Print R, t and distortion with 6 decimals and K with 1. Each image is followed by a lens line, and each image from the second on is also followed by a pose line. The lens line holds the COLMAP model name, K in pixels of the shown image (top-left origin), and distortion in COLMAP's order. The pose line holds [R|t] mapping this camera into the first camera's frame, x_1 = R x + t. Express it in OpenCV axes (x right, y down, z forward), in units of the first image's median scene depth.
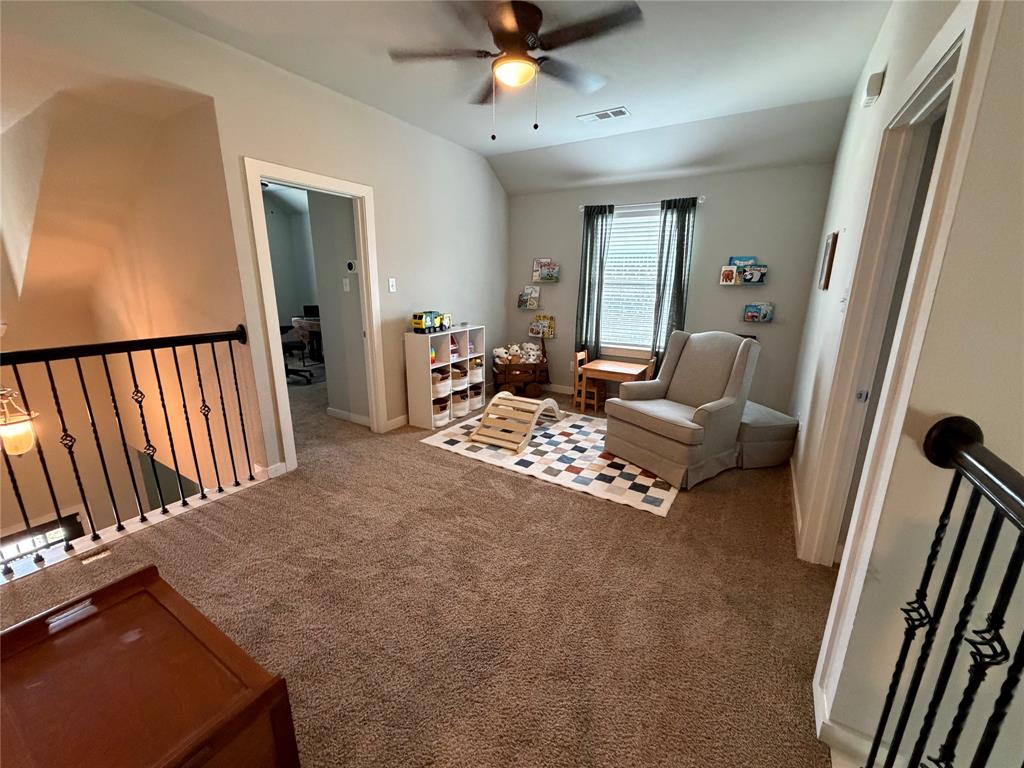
lens RADIAL K [[409.9, 0, 507.9], [0, 409.9, 381.2], [0, 0, 1]] dist [0.001062, -0.000032]
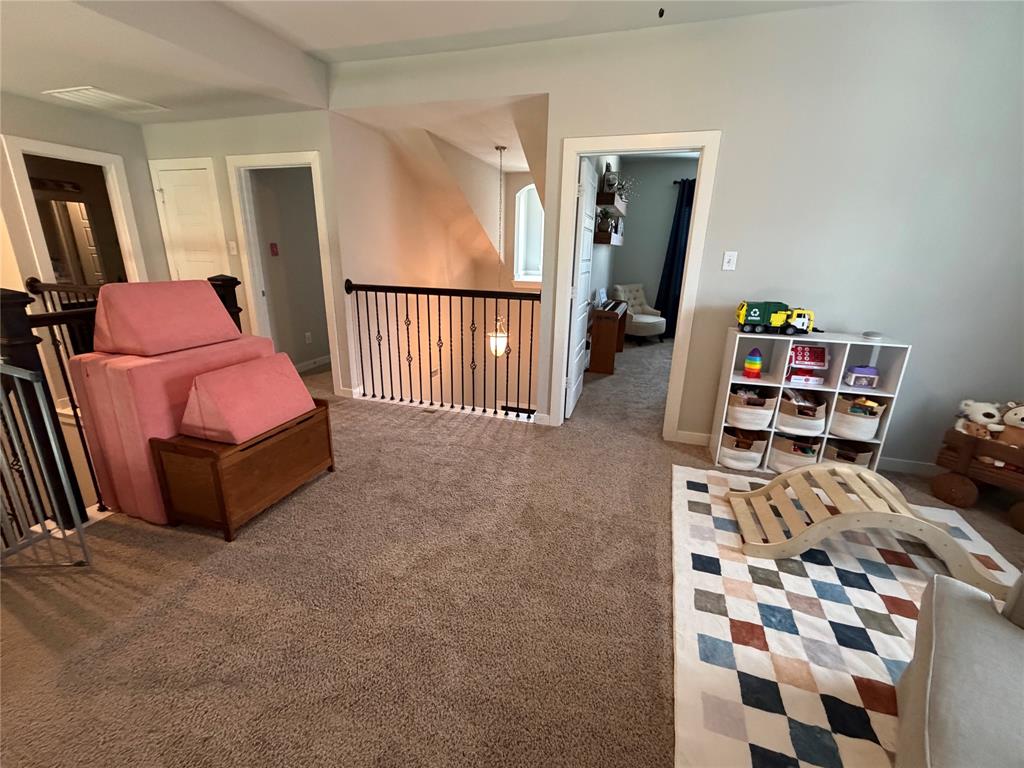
lens RADIAL K [[443.8, 0, 513.2], [0, 443.8, 379.4], [0, 0, 1]] dist [-0.001075, -0.000182]
pose [[0.247148, 0.269732, -0.930678, 0.428962], [-0.255796, 0.944565, 0.205828, -0.096274], [0.934605, 0.187193, 0.302444, 0.432070]]
